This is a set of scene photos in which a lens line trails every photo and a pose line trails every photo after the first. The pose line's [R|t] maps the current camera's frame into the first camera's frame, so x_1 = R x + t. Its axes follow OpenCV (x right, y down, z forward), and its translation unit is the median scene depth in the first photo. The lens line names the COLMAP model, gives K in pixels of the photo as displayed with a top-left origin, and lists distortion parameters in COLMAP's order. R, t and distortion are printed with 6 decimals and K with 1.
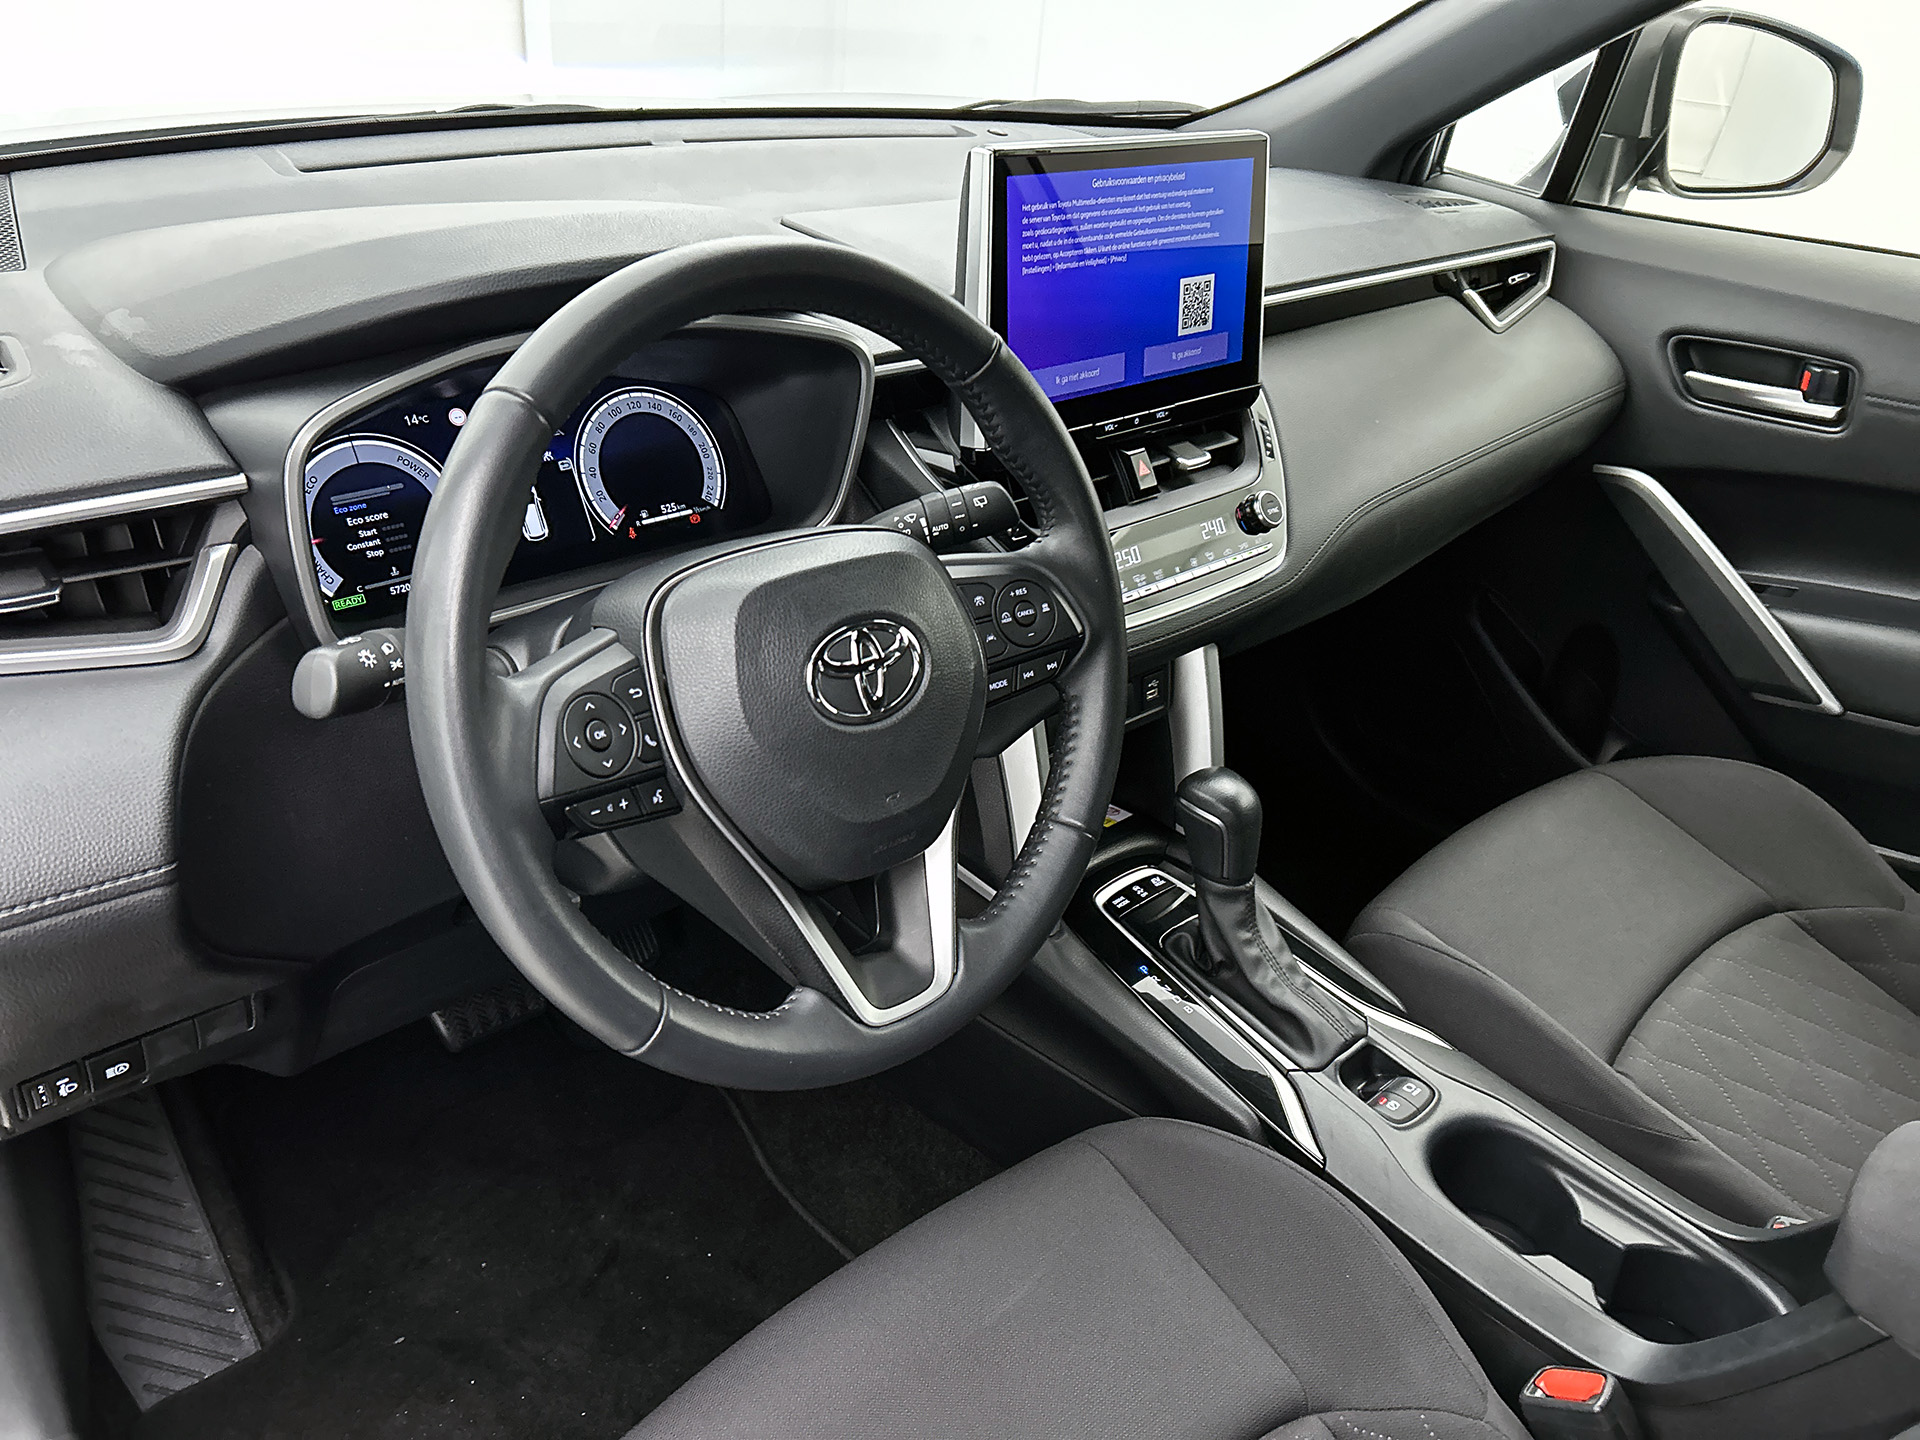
lens RADIAL K [[1435.9, 0, 960.0], [0, 1435.9, 720.0], [0, 0, 1]] dist [0.006696, -0.003667]
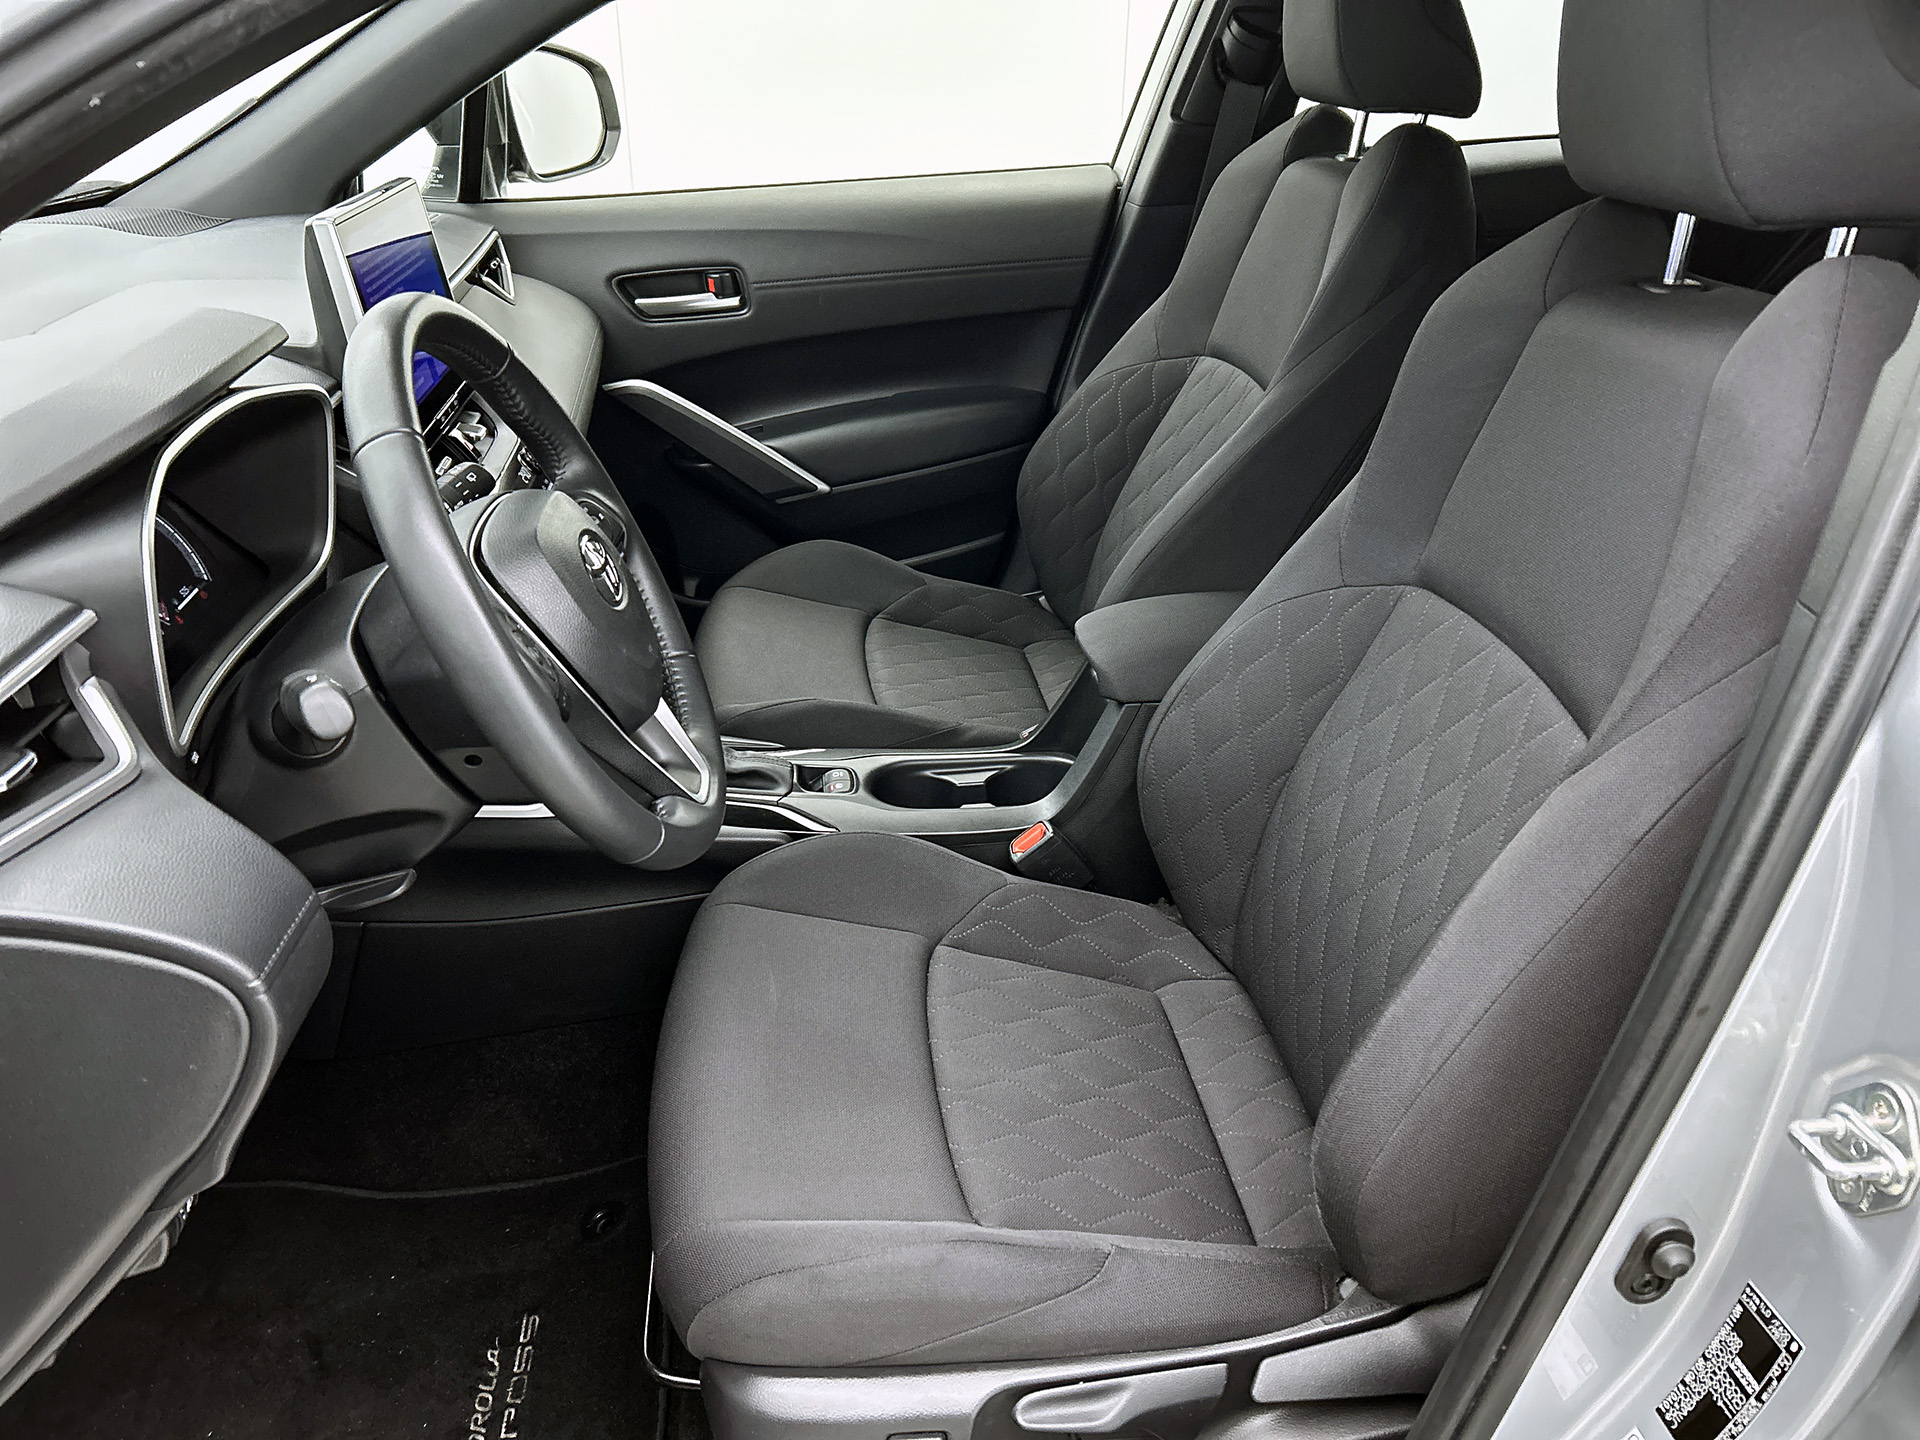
lens RADIAL K [[1435.9, 0, 960.0], [0, 1435.9, 720.0], [0, 0, 1]] dist [0.006696, -0.003667]
pose [[0.595386, -0.428738, 0.679485, -0.450506], [0.433323, 0.883528, 0.177793, 0.000113], [-0.676570, 0.188581, 0.711822, -0.113266]]
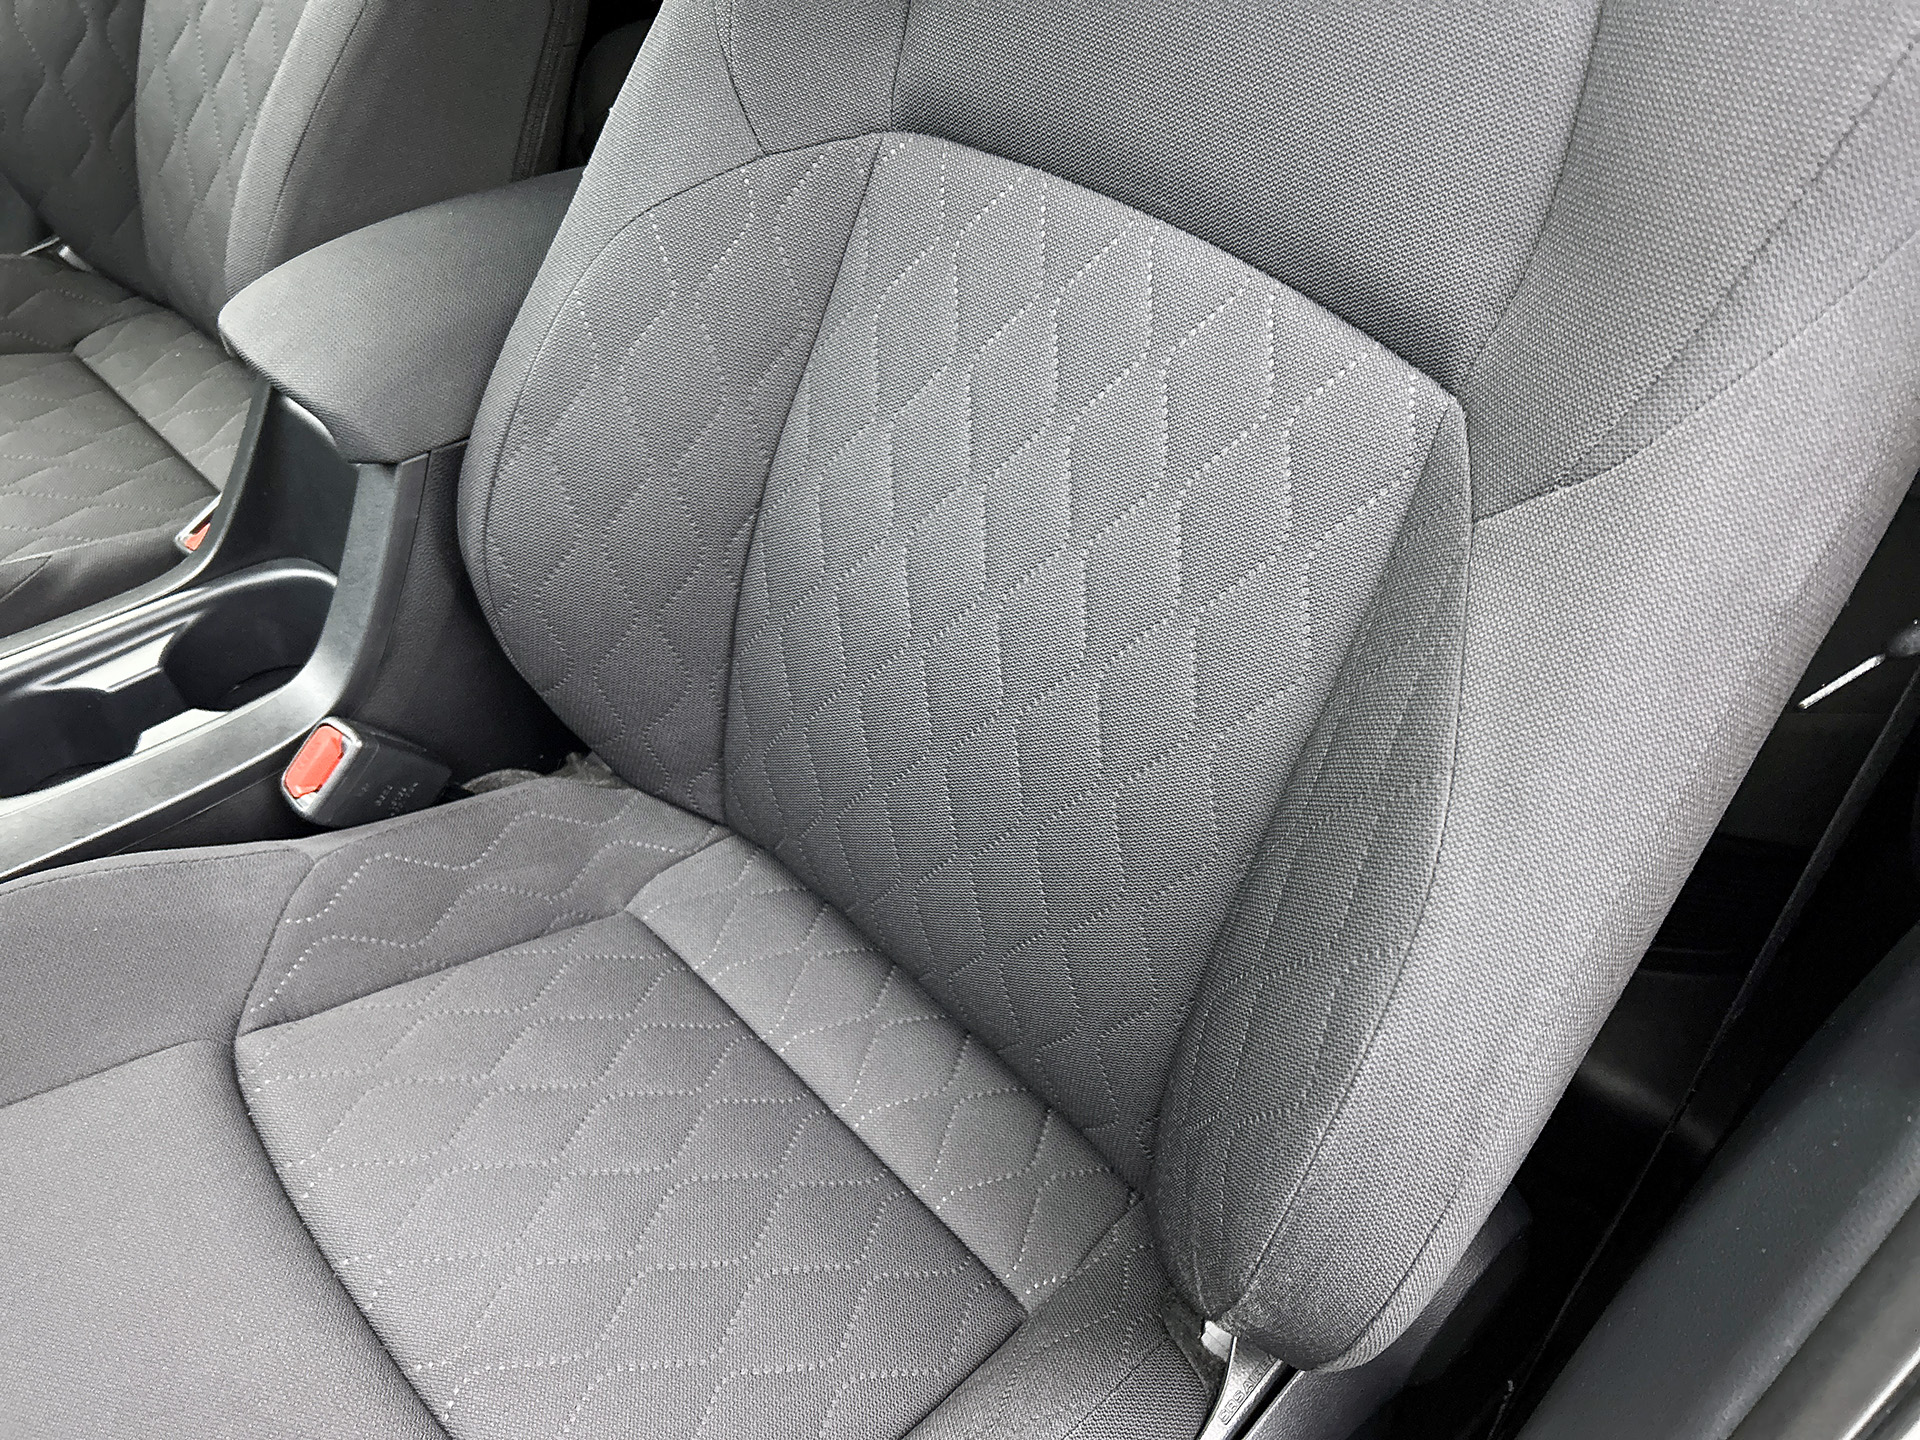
lens RADIAL K [[1435.9, 0, 960.0], [0, 1435.9, 720.0], [0, 0, 1]] dist [0.006696, -0.003667]
pose [[-0.013265, -0.749086, 0.662340, -0.101943], [0.435267, 0.592020, 0.678273, 0.004615], [-0.900204, 0.297292, 0.318199, 0.210876]]
